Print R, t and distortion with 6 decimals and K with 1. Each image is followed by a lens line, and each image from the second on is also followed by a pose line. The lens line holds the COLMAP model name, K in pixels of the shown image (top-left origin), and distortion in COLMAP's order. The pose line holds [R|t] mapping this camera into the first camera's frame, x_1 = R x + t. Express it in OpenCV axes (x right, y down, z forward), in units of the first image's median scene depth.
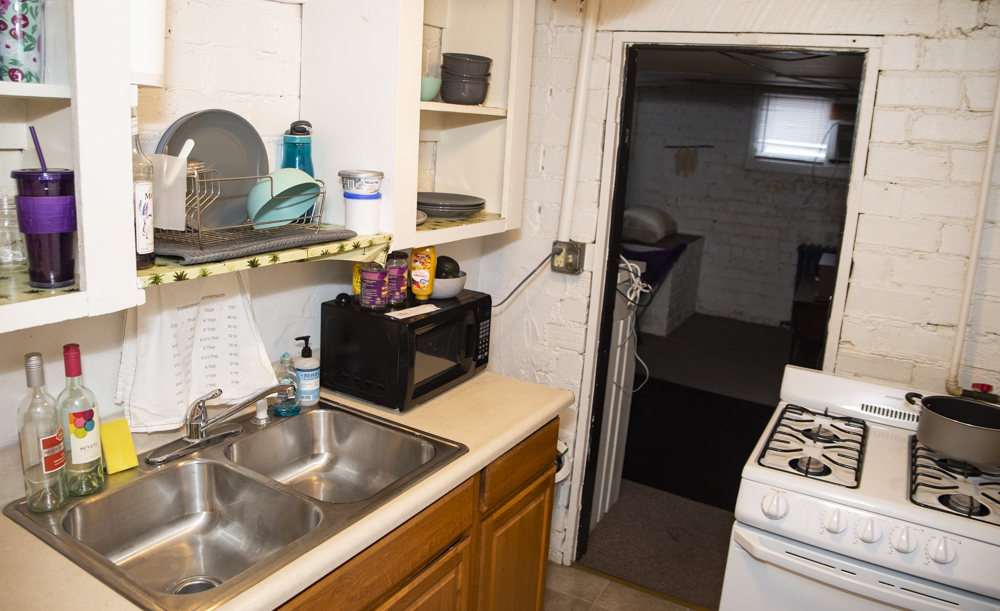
lens RADIAL K [[737.2, 0, 499.6], [0, 737.2, 273.1], [0, 0, 1]] dist [-0.145976, 0.088027]
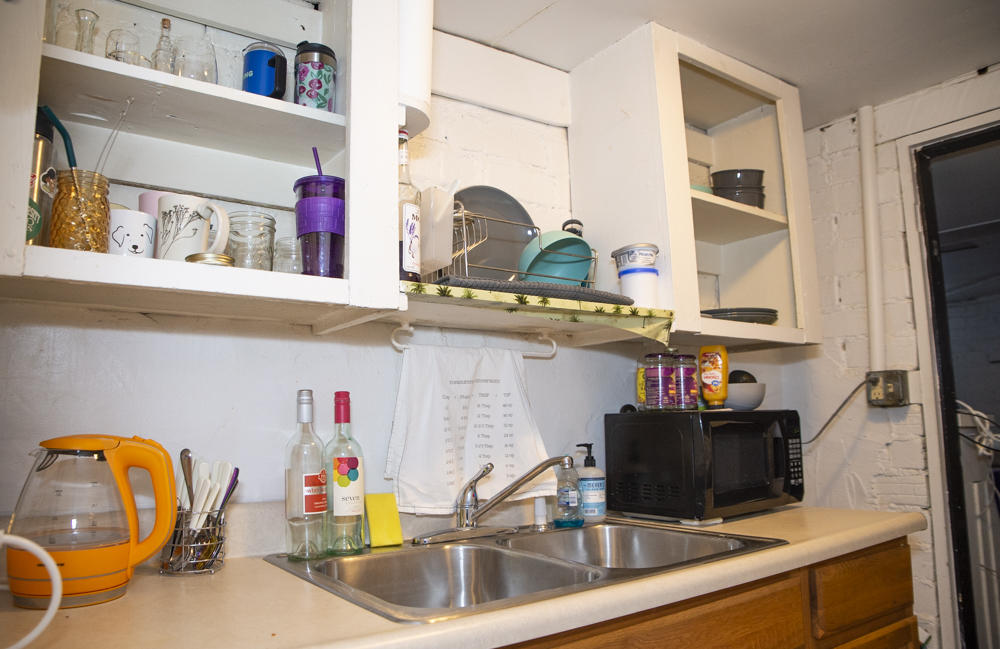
lens RADIAL K [[711.3, 0, 498.1], [0, 711.3, 337.6], [0, 0, 1]] dist [-0.144005, 0.113097]
pose [[0.916873, -0.132346, -0.376602, -0.018625], [0.001344, 0.944458, -0.328630, 0.252609], [0.399177, 0.300805, 0.866126, 0.149804]]
